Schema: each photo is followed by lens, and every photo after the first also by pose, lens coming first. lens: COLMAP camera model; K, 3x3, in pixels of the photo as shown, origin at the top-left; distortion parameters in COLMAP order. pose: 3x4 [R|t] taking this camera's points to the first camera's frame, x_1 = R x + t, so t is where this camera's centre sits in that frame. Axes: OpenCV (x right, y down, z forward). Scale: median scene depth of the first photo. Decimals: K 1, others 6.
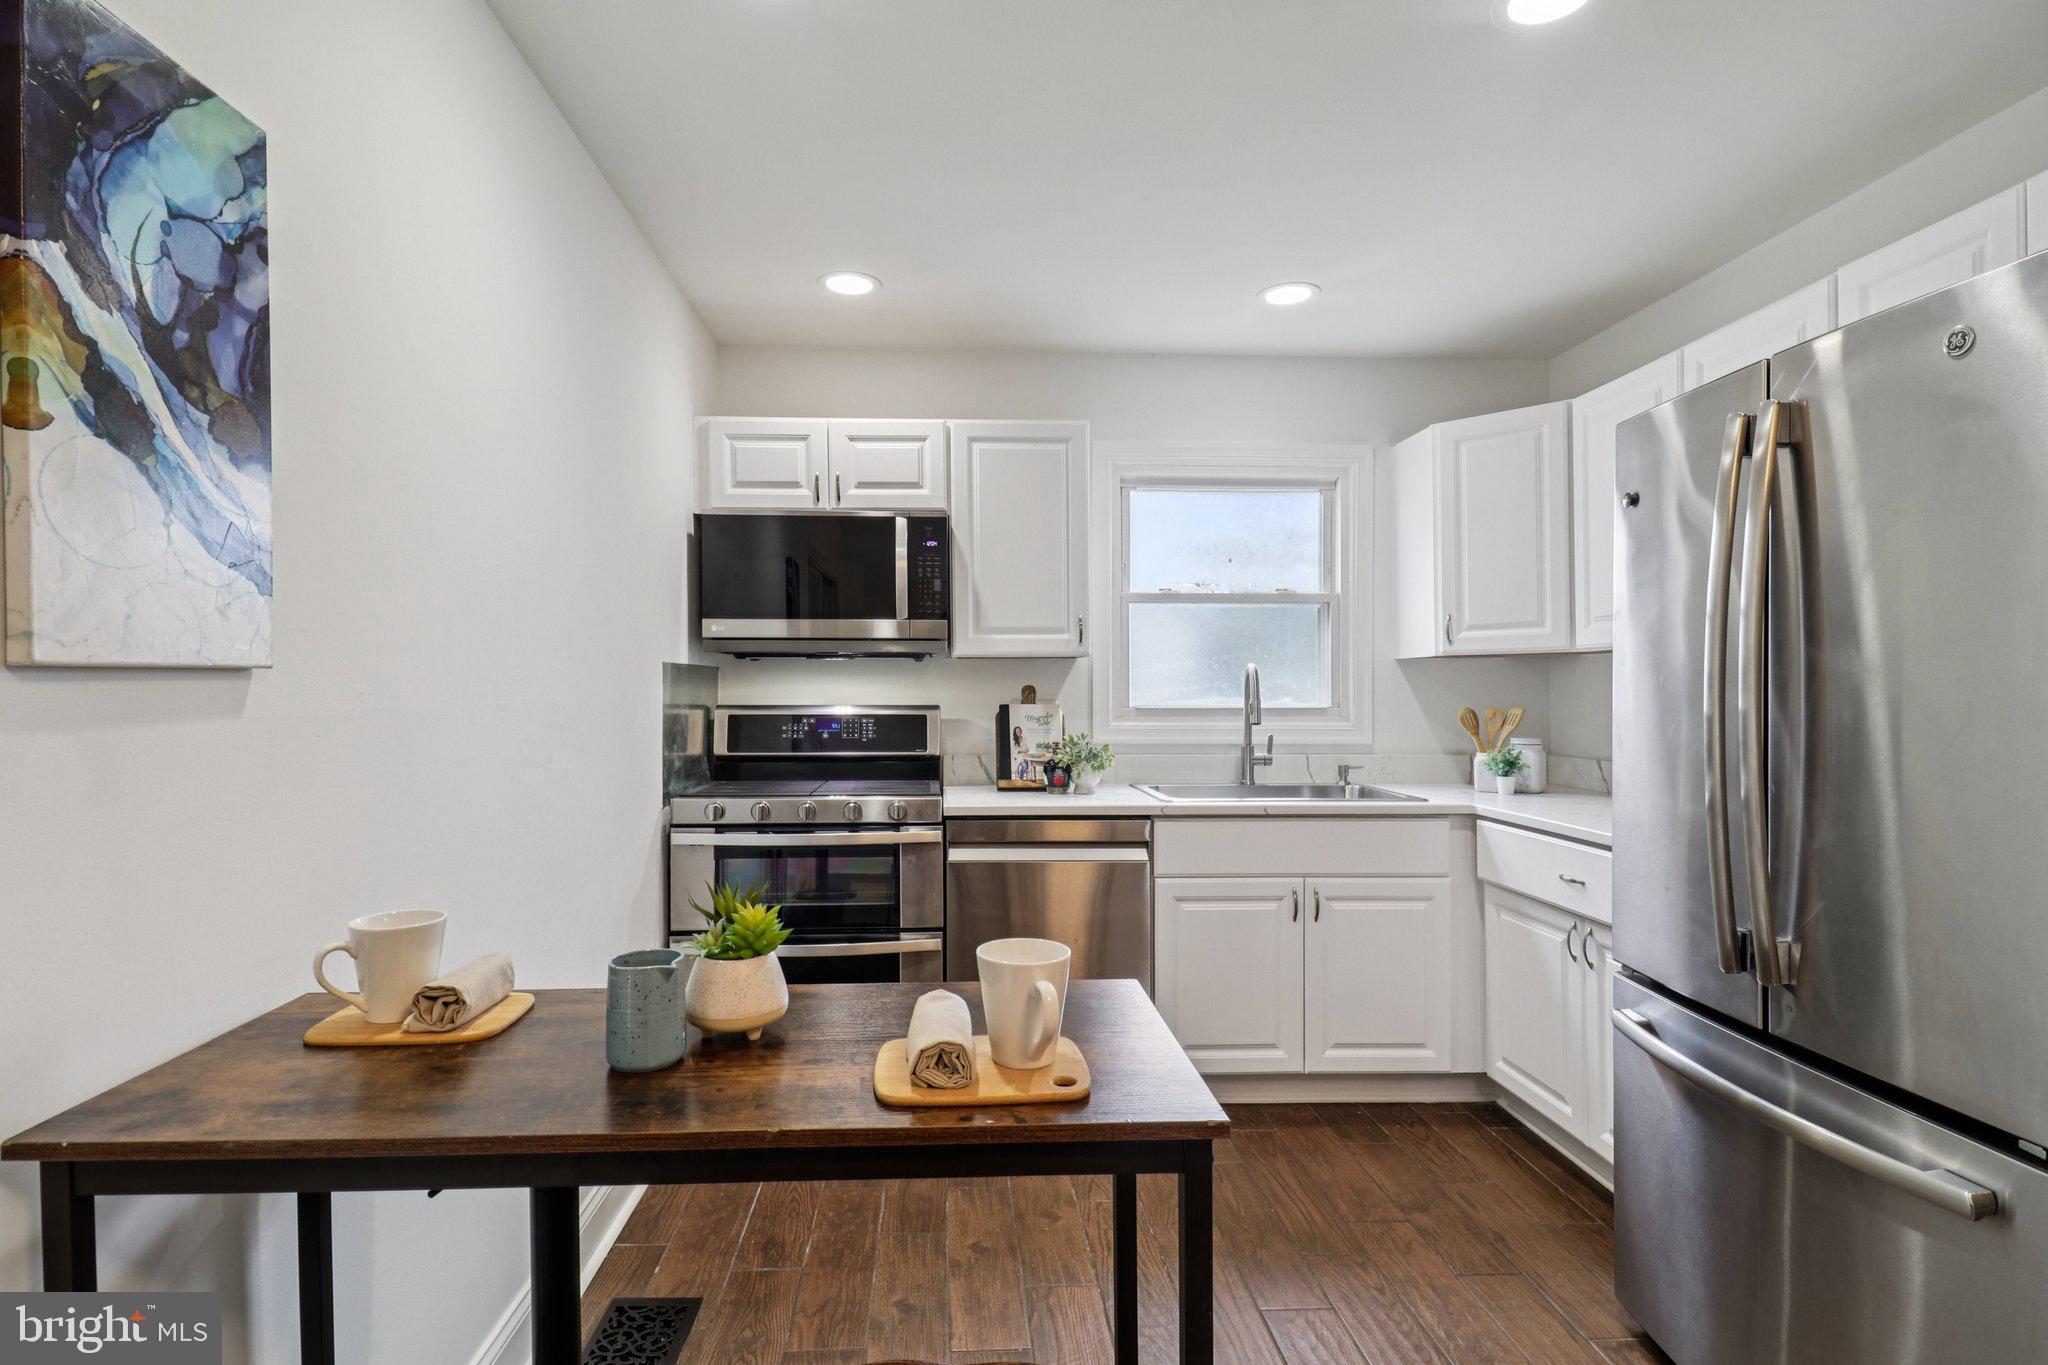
lens RADIAL K [[993.1, 0, 1016.5], [0, 993.1, 676.4], [0, 0, 1]] dist [-0.000679, -0.007954]
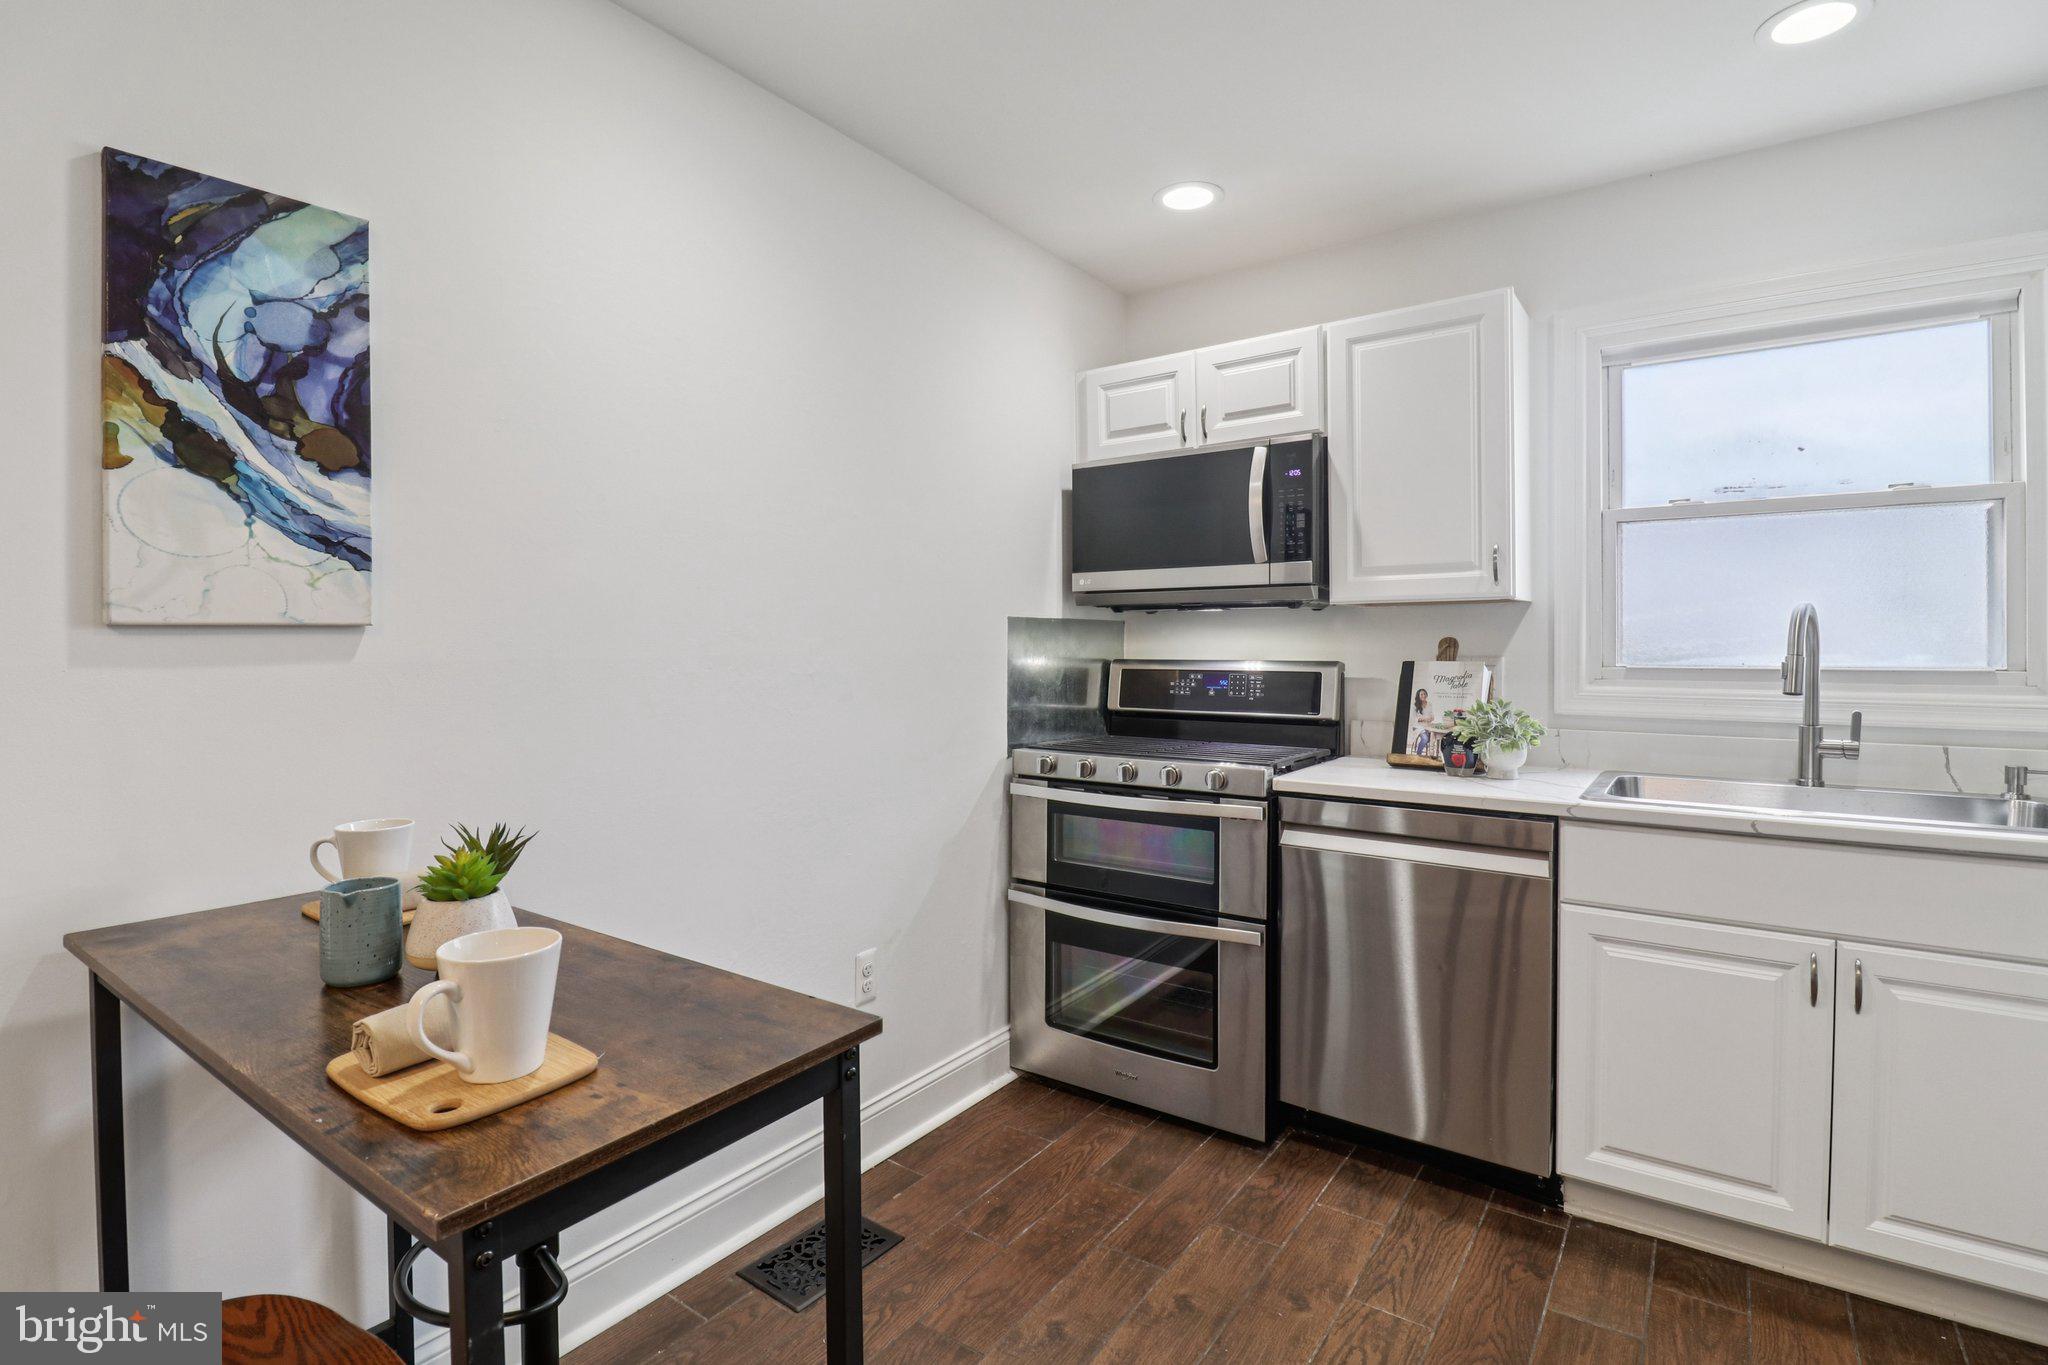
lens RADIAL K [[982.5, 0, 1024.0], [0, 982.5, 643.6], [0, 0, 1]] dist [0.001016, -0.015492]
pose [[0.774706, -0.004354, -0.632306, 0.275706], [0.010918, 0.999919, 0.006491, 0.006063], [0.632227, -0.011933, 0.774691, 0.196979]]
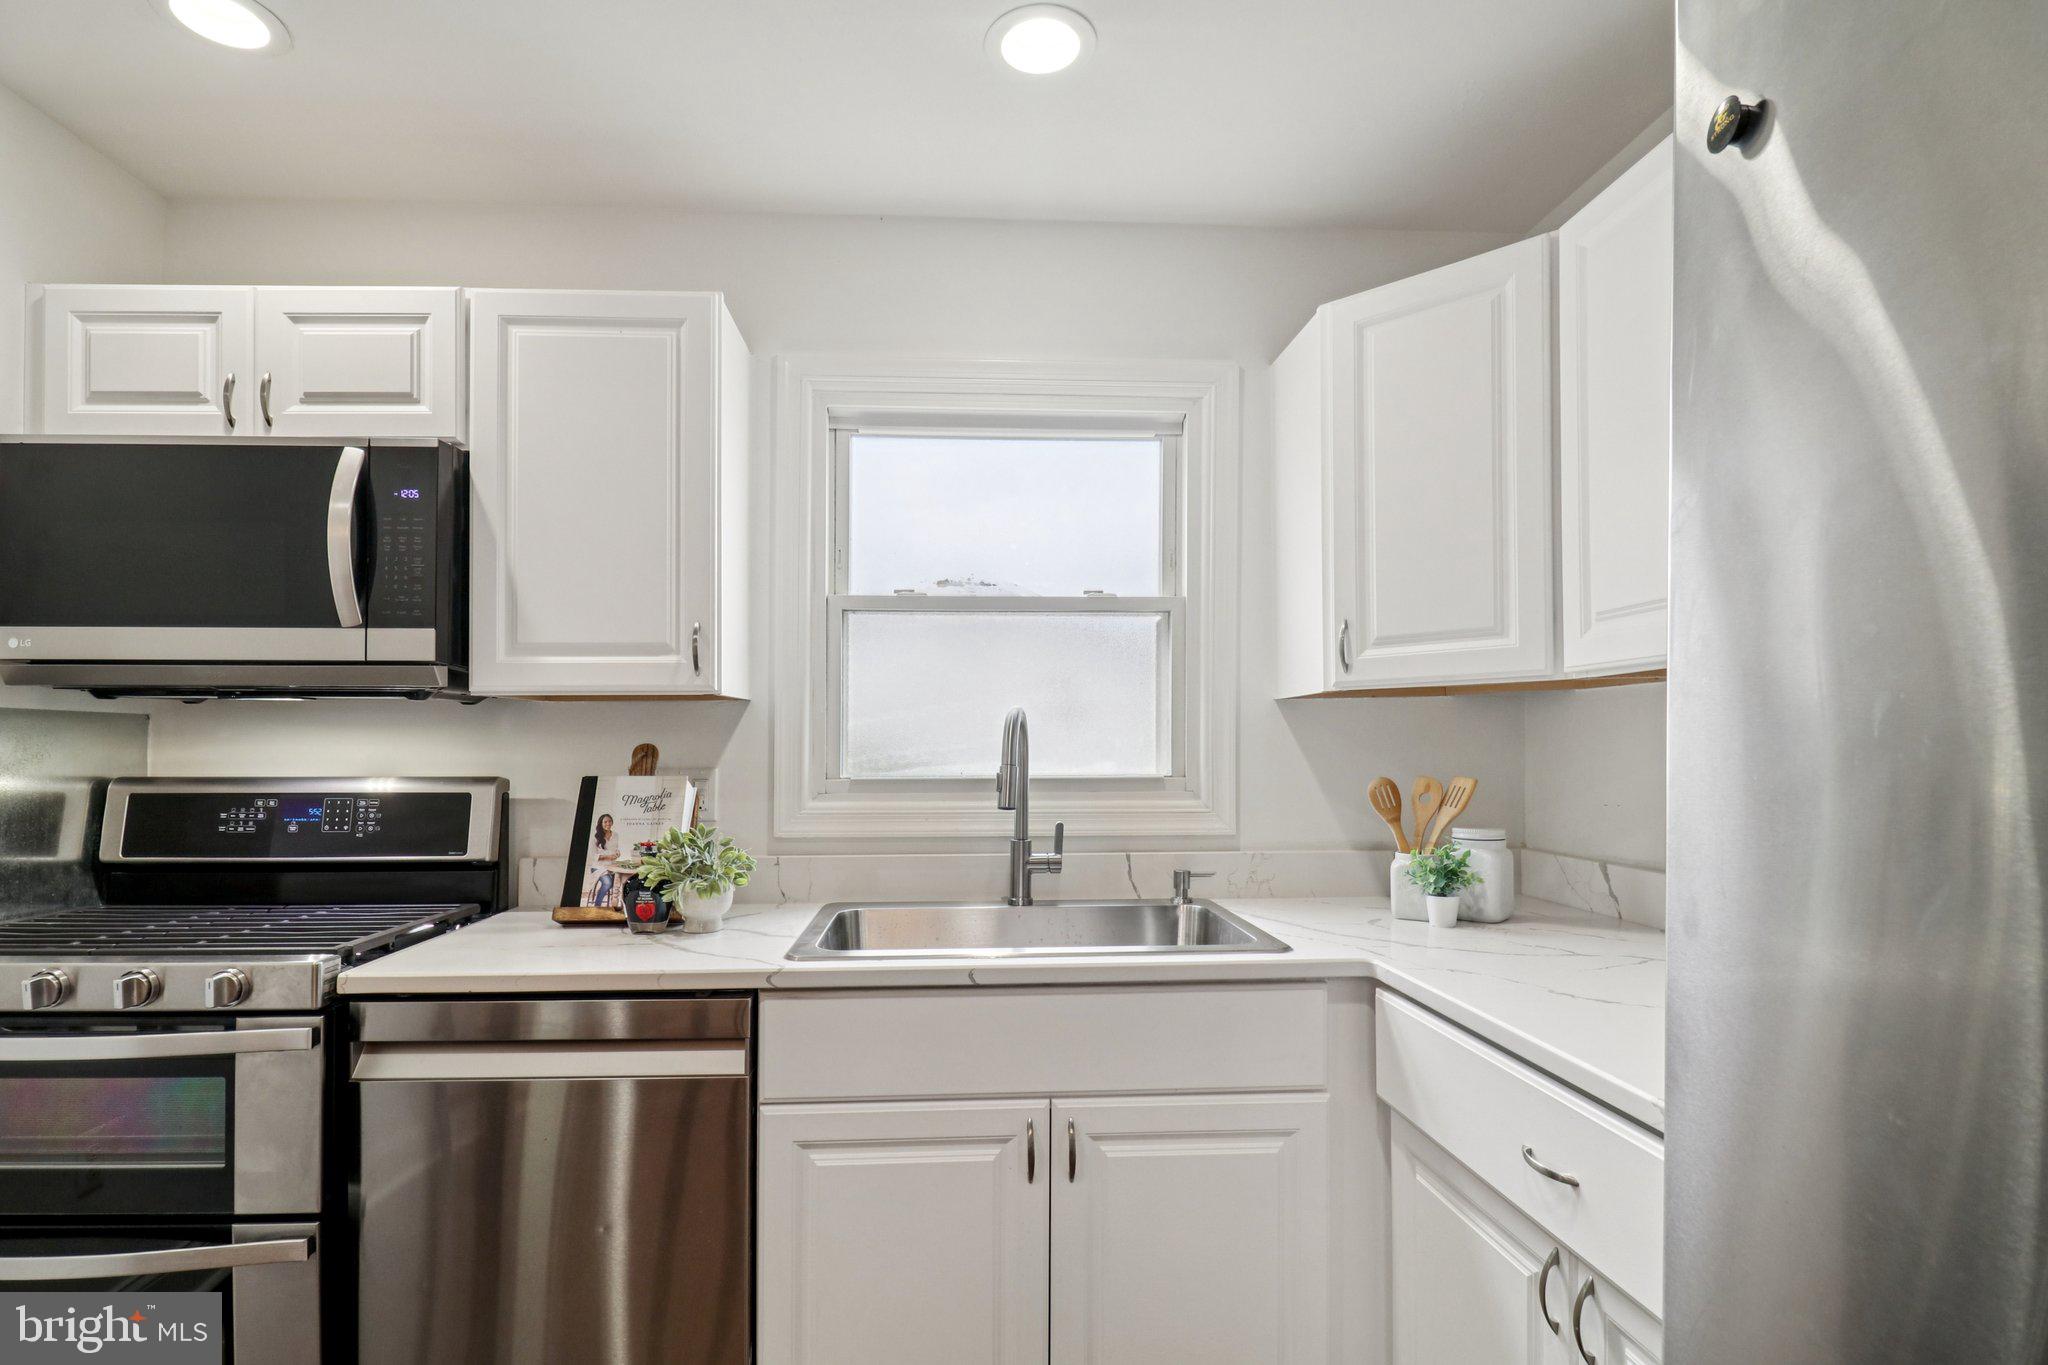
lens RADIAL K [[983.4, 0, 993.9], [0, 983.4, 734.7], [0, 0, 1]] dist [0.012297, -0.016587]
pose [[0.999805, -0.003633, -0.019408, 0.263756], [0.003665, 0.999992, 0.001583, 0.003959], [0.019403, -0.001654, 0.999810, 0.455131]]
